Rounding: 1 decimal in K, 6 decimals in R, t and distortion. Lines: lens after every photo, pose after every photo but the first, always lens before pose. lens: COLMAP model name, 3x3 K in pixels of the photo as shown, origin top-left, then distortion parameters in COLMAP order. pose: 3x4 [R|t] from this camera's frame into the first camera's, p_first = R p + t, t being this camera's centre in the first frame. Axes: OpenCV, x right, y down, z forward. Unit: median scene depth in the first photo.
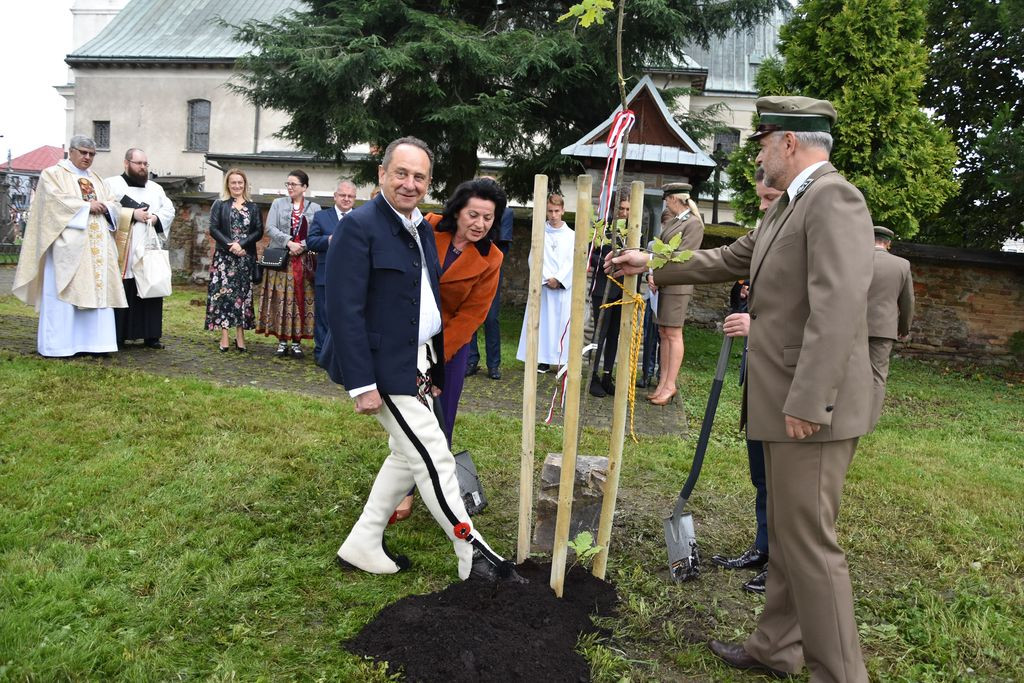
lens RADIAL K [[809.1, 0, 516.7], [0, 809.1, 347.9], [0, 0, 1]] dist [-0.156207, 0.113055]
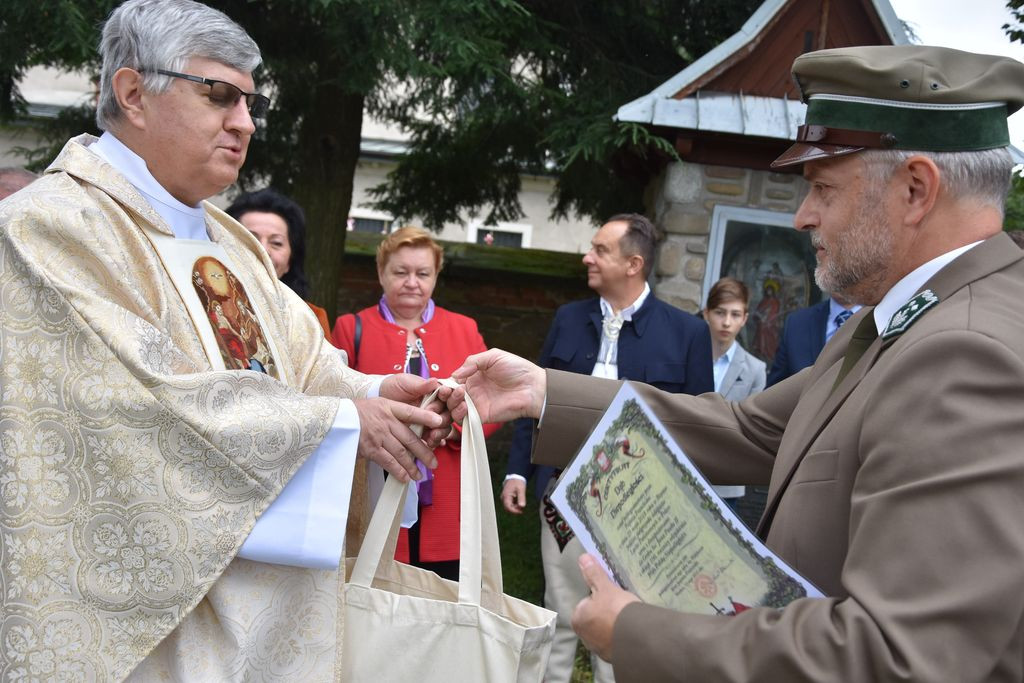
lens RADIAL K [[1208.3, 0, 510.7], [0, 1208.3, 343.9], [0, 0, 1]] dist [0.062328, 0.000000]
pose [[0.988912, 0.022704, 0.146759, -0.083374], [-0.013198, 0.997770, -0.065429, -0.107912], [-0.147917, 0.062767, 0.987006, 0.493744]]
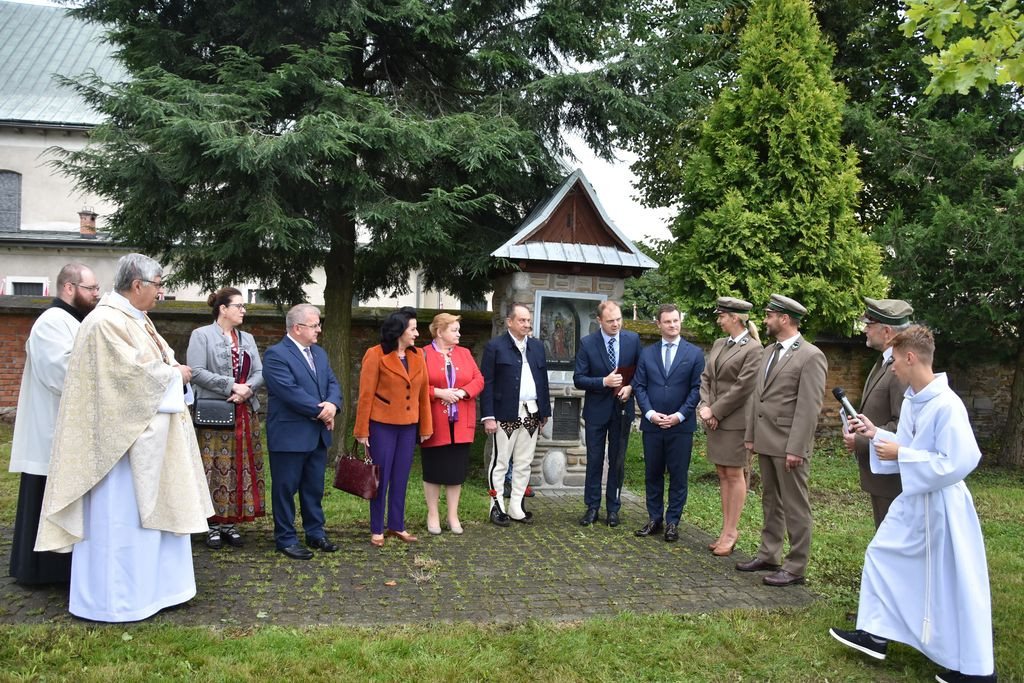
lens RADIAL K [[809.1, 0, 514.1], [0, 809.1, 339.6], [0, 0, 1]] dist [-0.156207, 0.113055]
pose [[0.926178, -0.045606, 0.374320, -0.279851], [0.079964, 0.993837, -0.076771, -0.092133], [-0.368512, 0.101035, 0.924116, 0.215496]]
